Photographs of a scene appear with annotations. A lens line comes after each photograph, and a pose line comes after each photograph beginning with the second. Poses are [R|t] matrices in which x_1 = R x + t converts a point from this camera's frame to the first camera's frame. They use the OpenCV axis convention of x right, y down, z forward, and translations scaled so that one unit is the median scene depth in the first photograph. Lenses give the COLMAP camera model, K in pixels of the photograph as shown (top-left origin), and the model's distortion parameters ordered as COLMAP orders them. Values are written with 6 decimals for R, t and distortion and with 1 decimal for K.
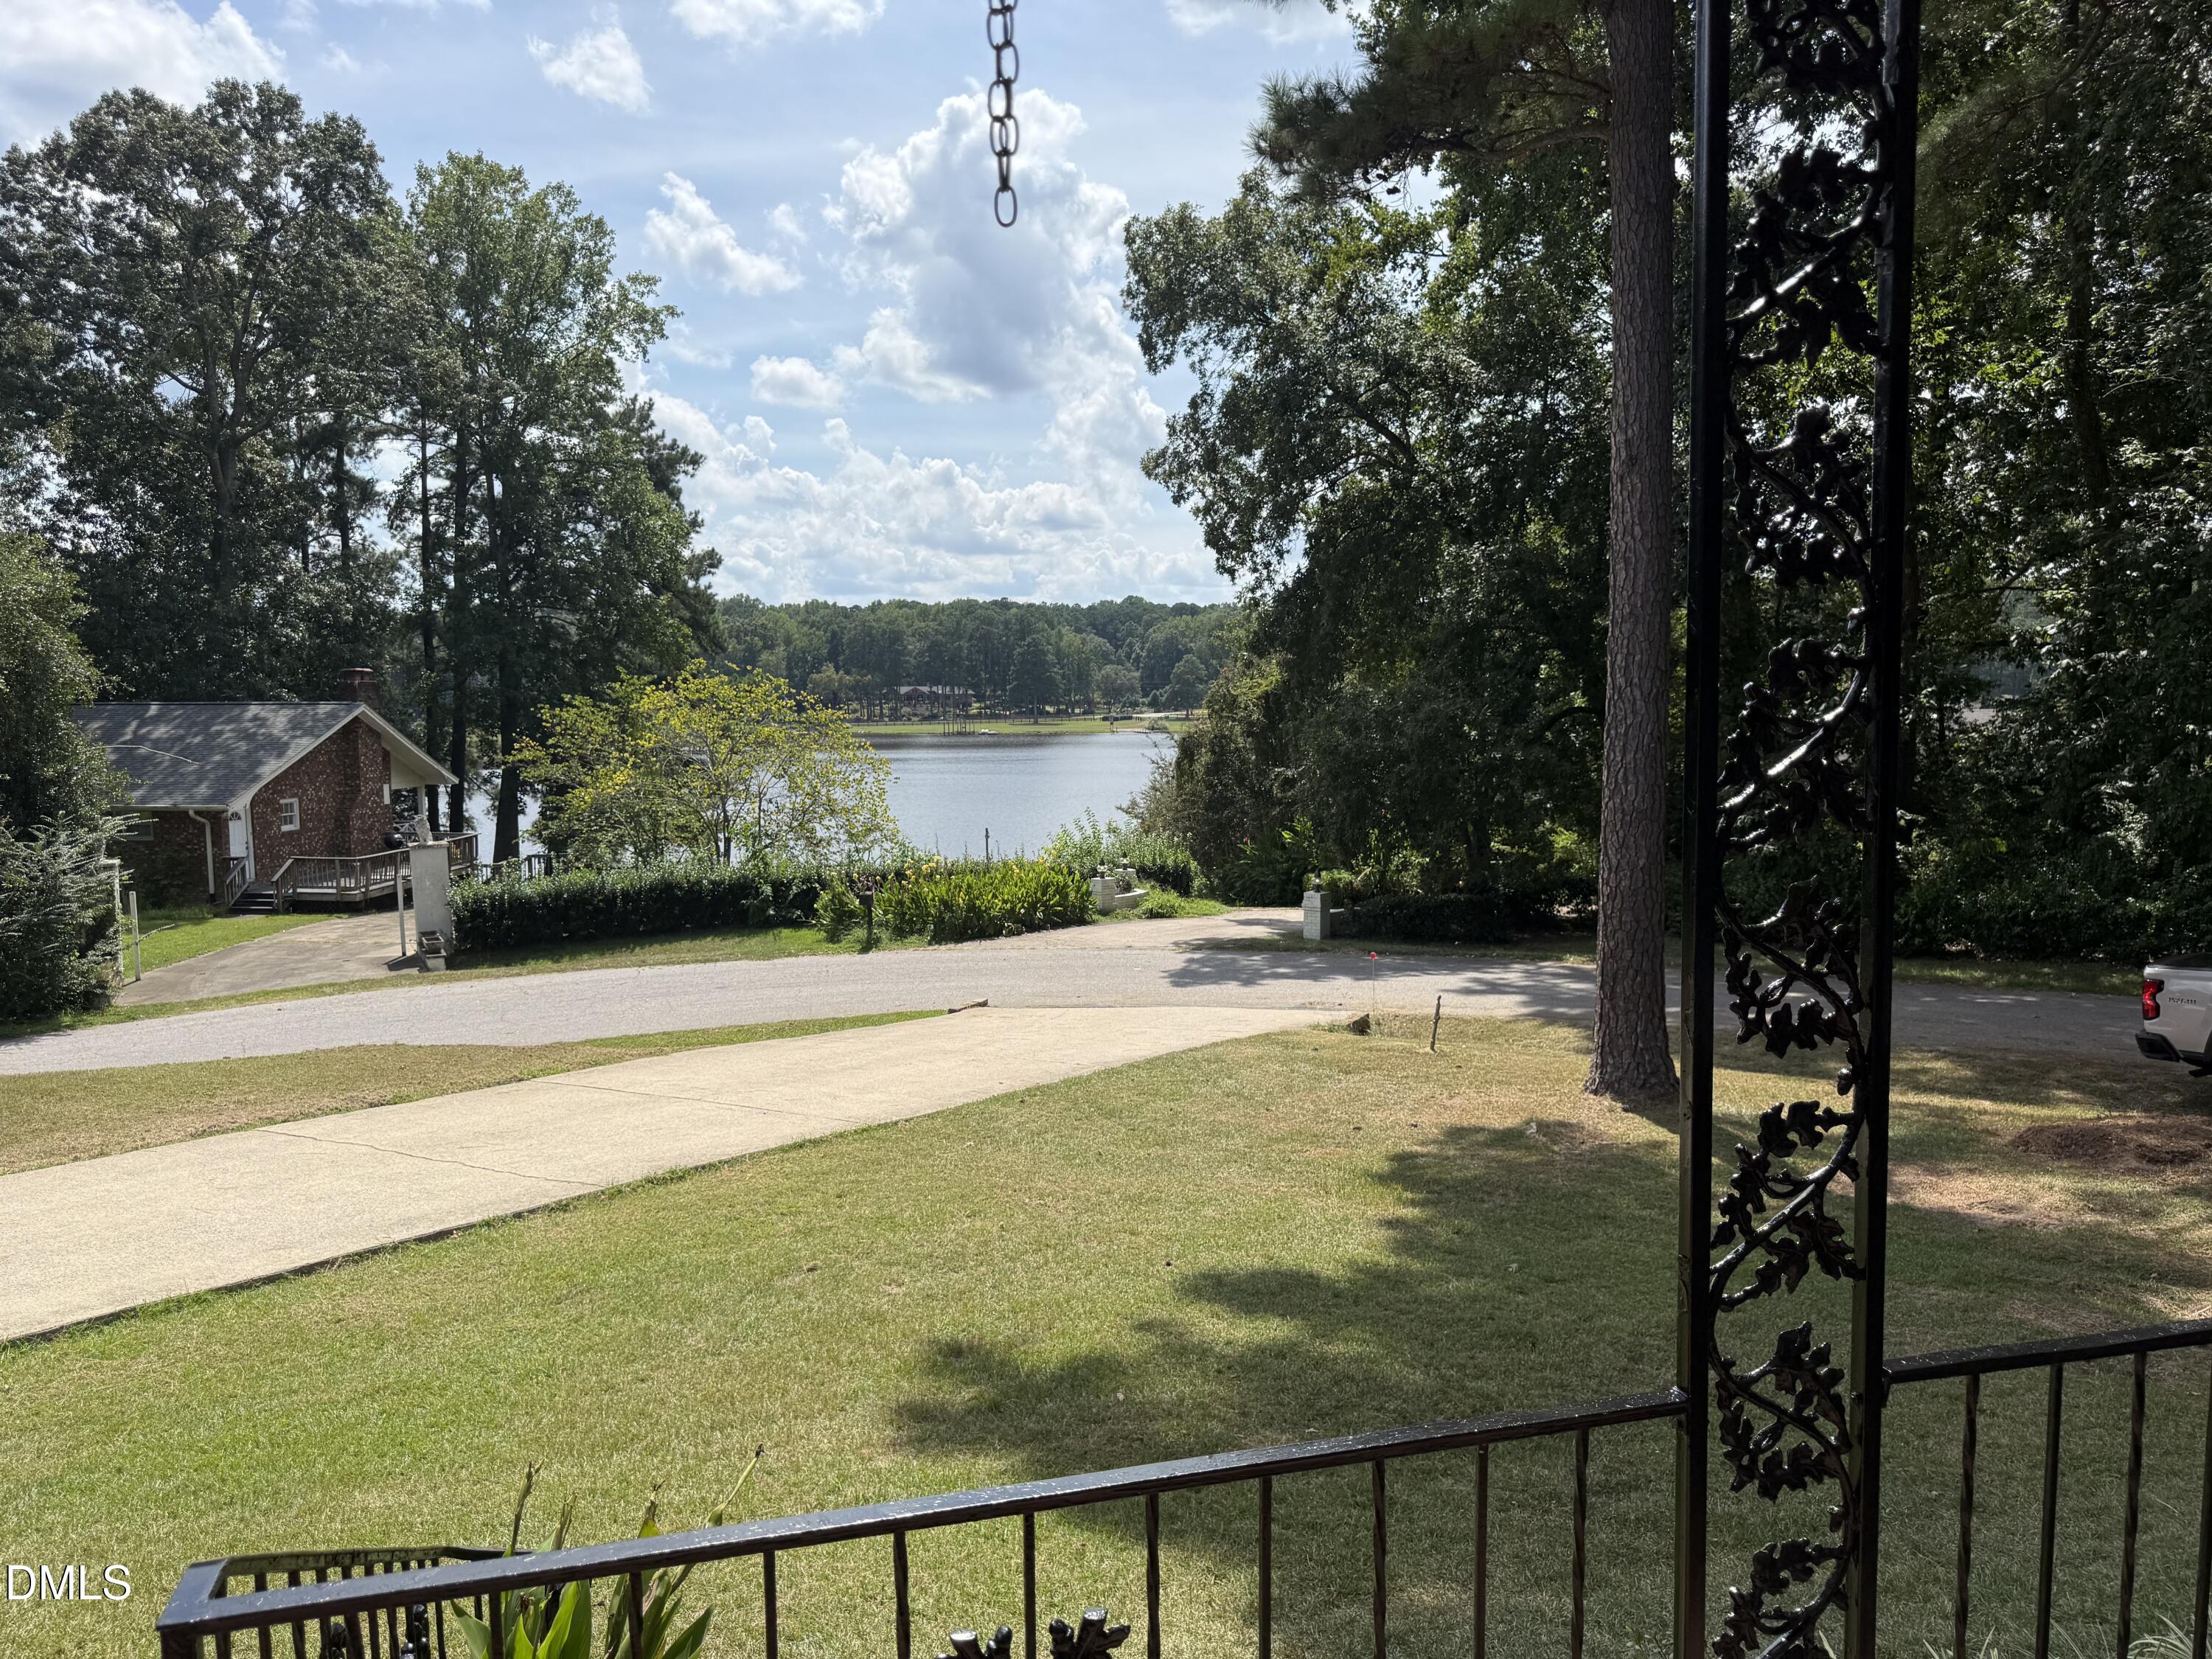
lens RADIAL K [[1568.5, 0, 1106.0], [0, 1568.5, 829.5], [0, 0, 1]] dist [0.167932, -0.393019]
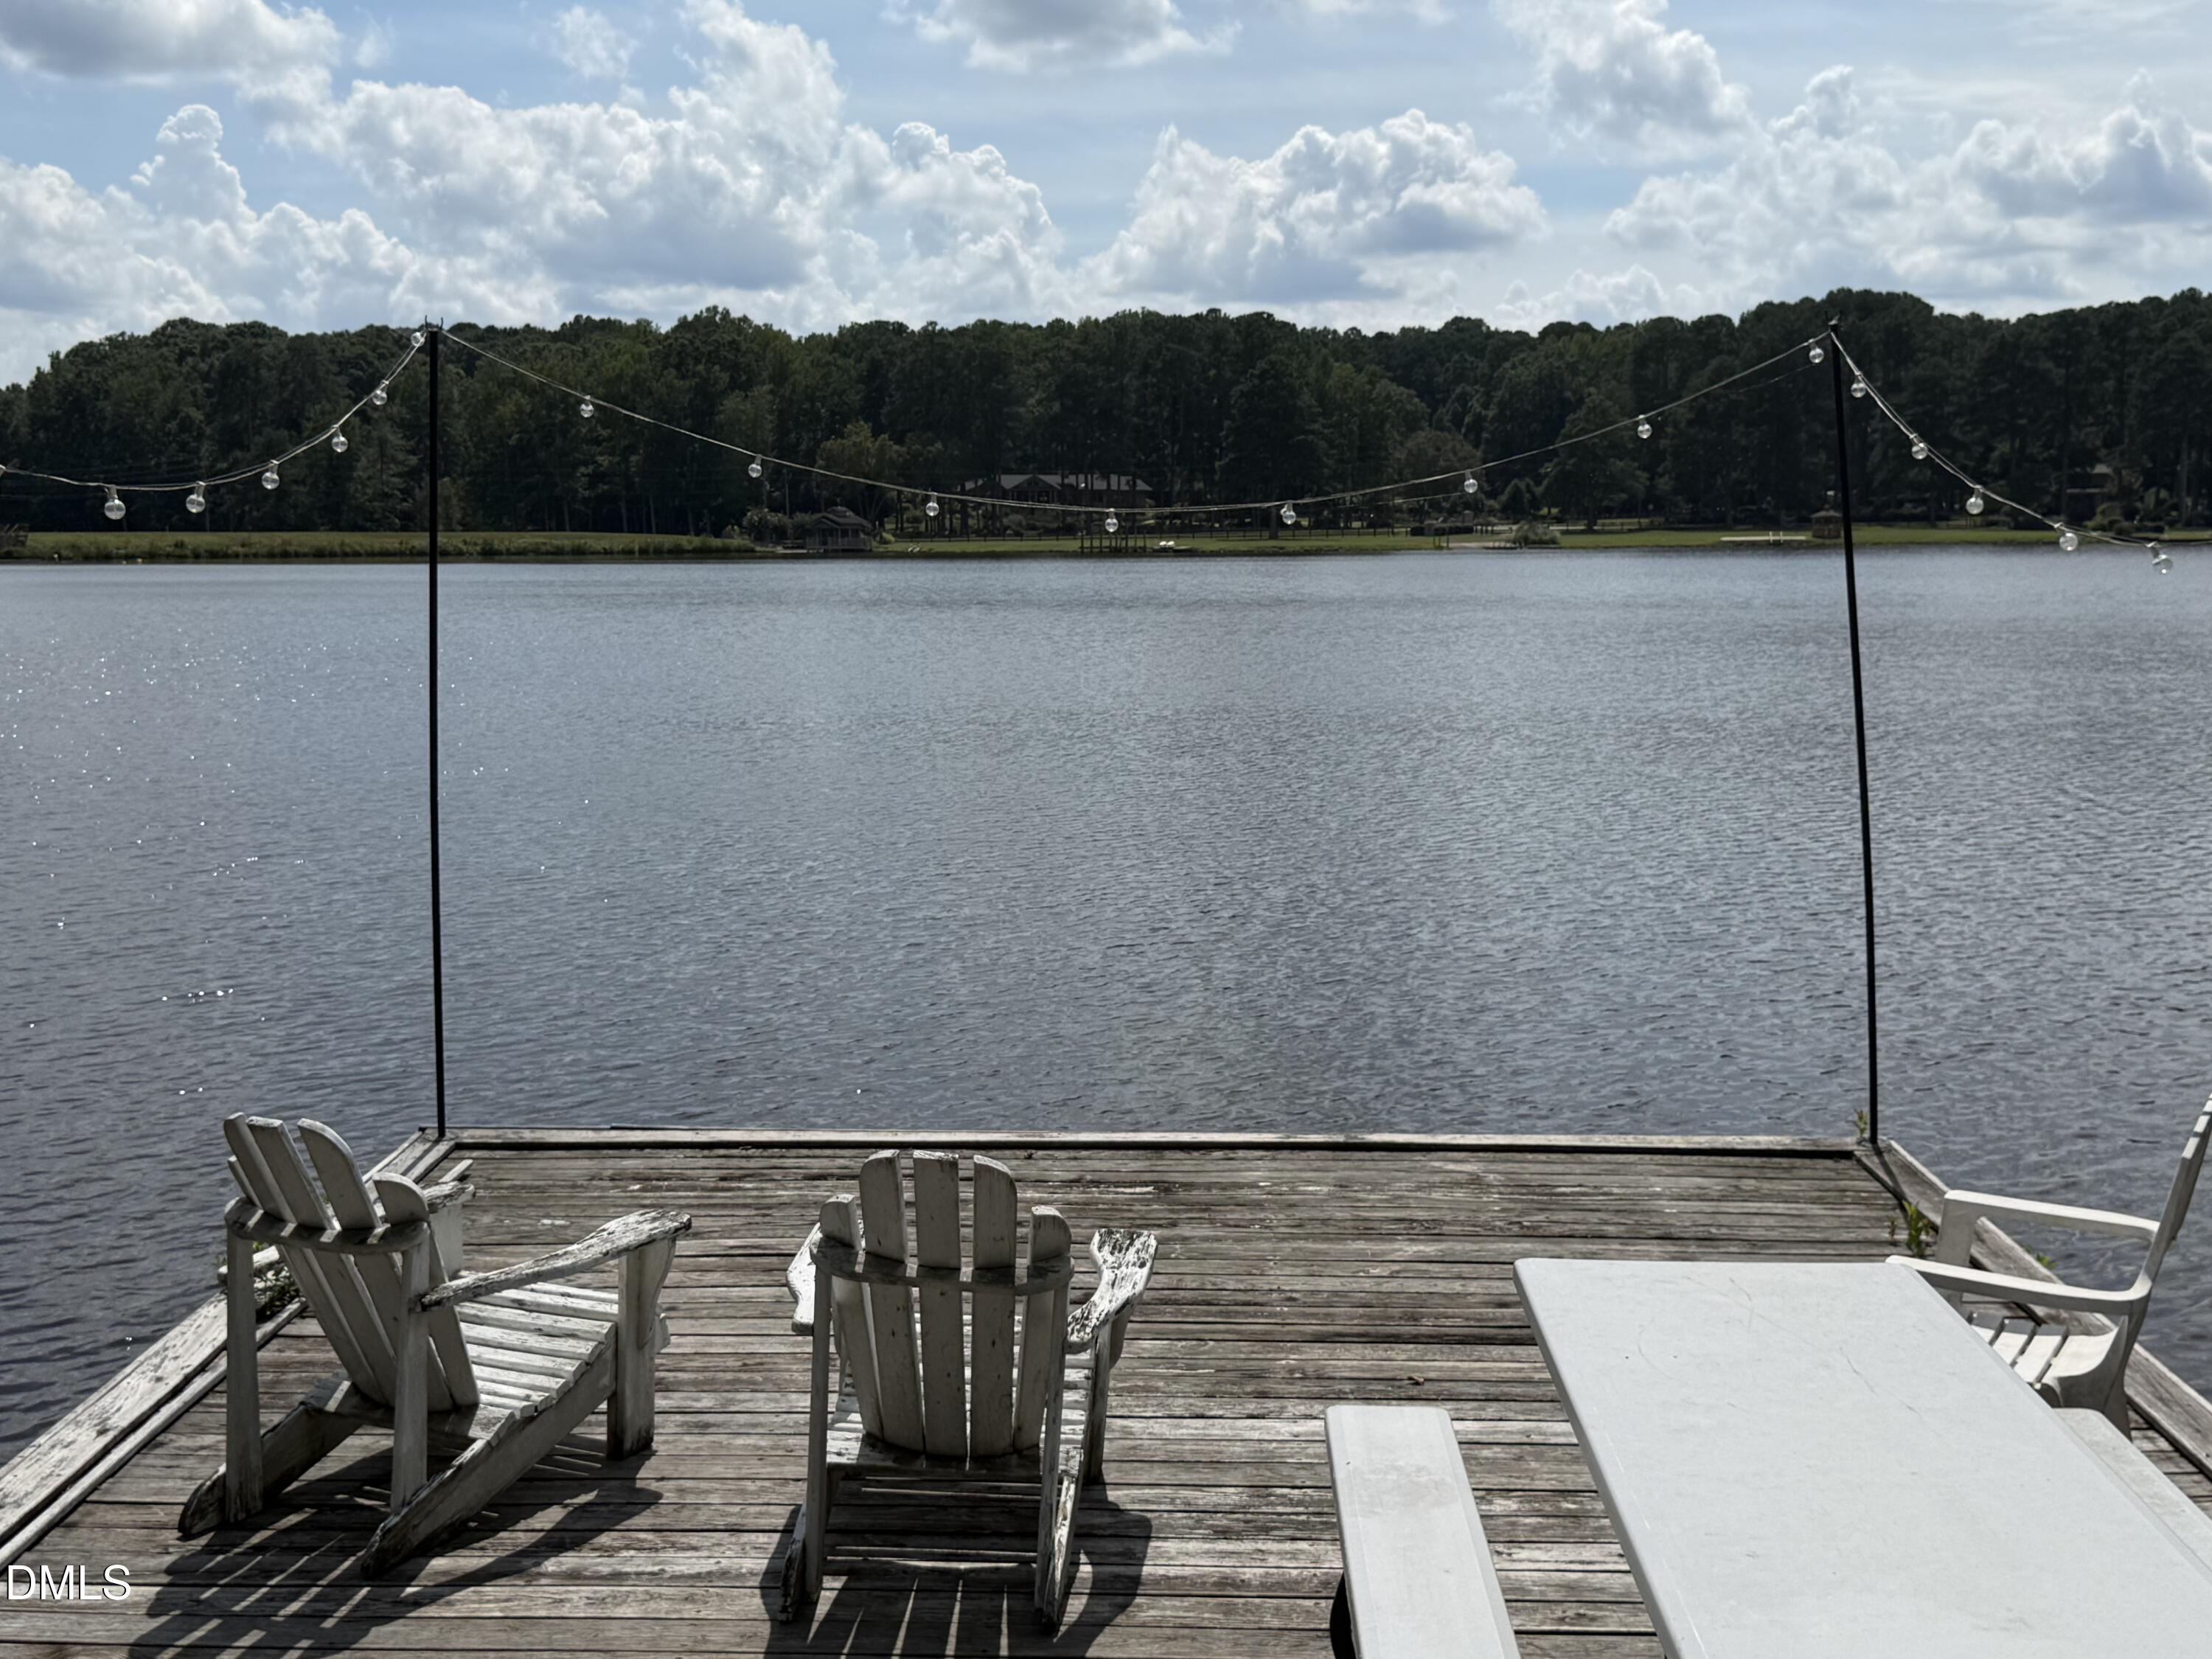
lens RADIAL K [[2637.7, 0, 1106.0], [0, 2637.7, 829.5], [0, 0, 1]] dist [0.000483, -0.000220]
pose [[0.994679, 0.015923, -0.101780, -0.071780], [-0.013995, 0.999710, 0.019621, 0.040675], [0.102063, -0.018092, 0.994613, 1.099141]]
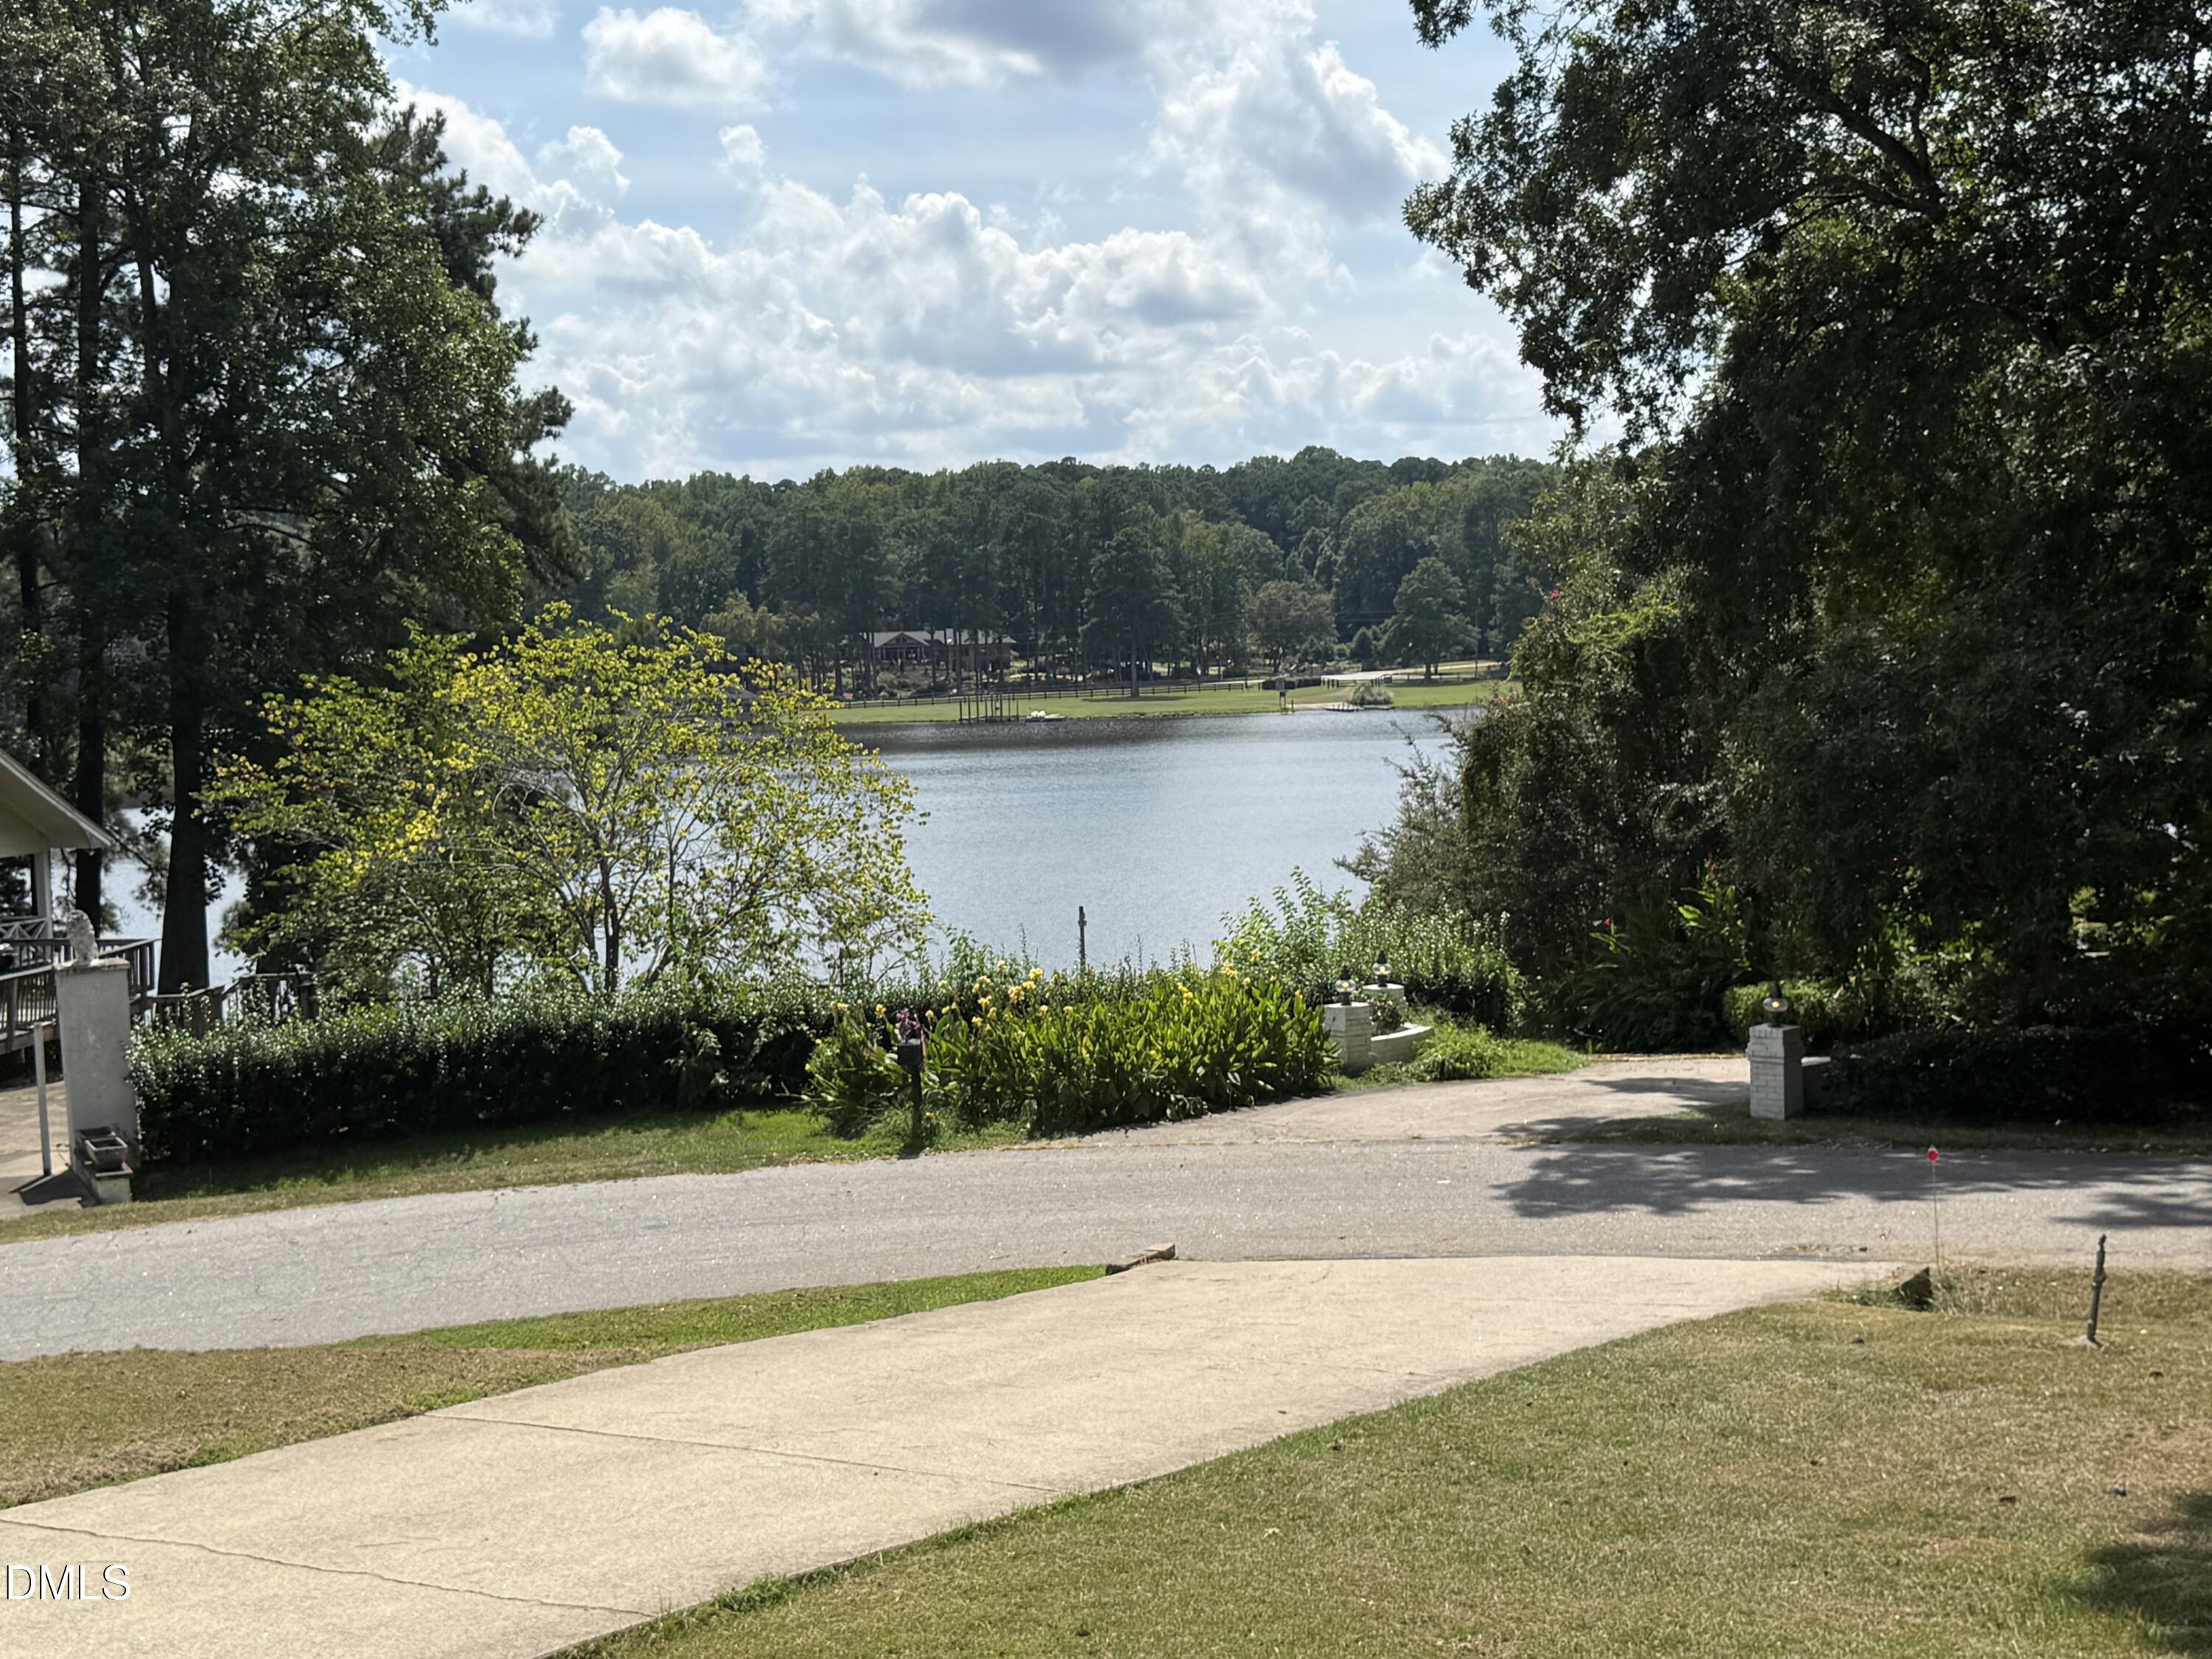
lens RADIAL K [[3039.8, 0, 1106.0], [0, 3039.8, 829.5], [0, 0, 1]] dist [0.169041, -0.329617]
pose [[0.998507, -0.020341, -0.050694, -0.026350], [0.019183, 0.999546, -0.023222, -0.004647], [0.051144, 0.022214, 0.998444, -0.013185]]
